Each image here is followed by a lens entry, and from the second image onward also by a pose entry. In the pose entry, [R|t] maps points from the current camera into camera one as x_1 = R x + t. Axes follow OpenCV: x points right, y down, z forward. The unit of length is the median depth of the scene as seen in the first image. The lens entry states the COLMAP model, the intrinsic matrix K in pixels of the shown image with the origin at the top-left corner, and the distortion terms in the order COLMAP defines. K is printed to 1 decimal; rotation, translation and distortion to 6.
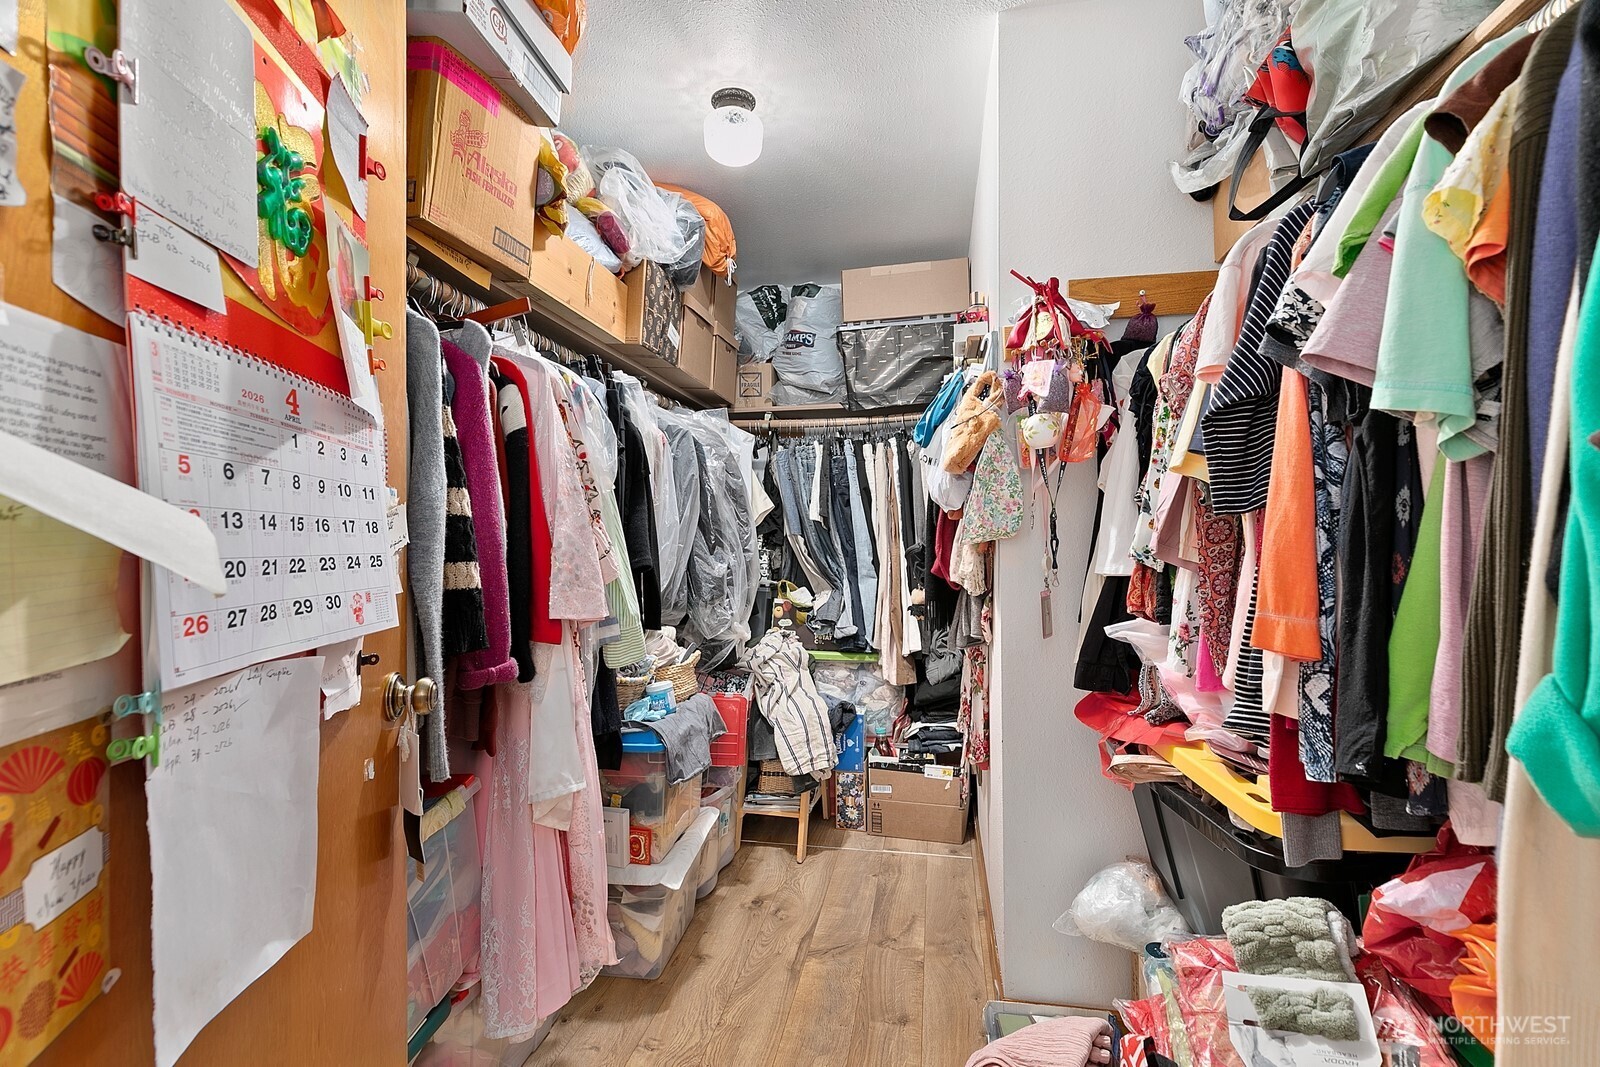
lens RADIAL K [[723.1, 0, 799.8], [0, 723.1, 537.6], [0, 0, 1]] dist [0.015813, -0.002946]
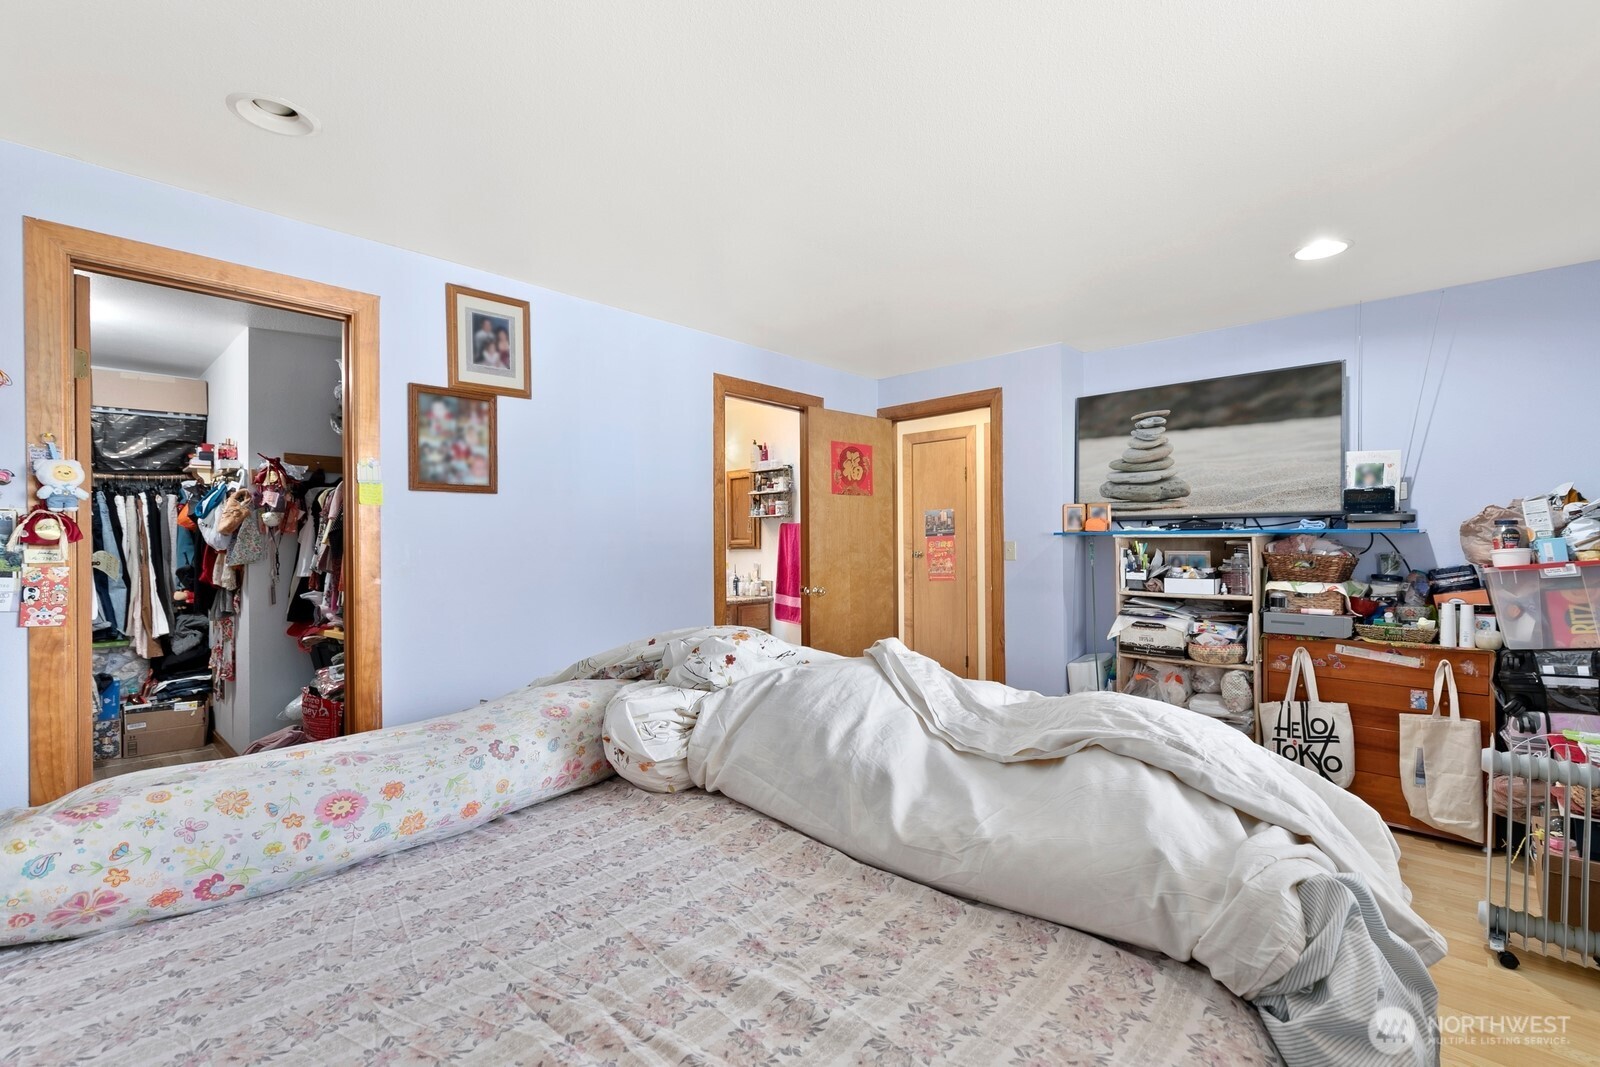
lens RADIAL K [[723.1, 0, 795.1], [0, 723.1, 539.2], [0, 0, 1]] dist [0.015813, -0.002946]
pose [[0.553513, 0.005201, 0.832825, -0.415361], [0.000953, 0.999976, -0.006878, -0.034243], [-0.832840, 0.004601, 0.553494, -1.033467]]
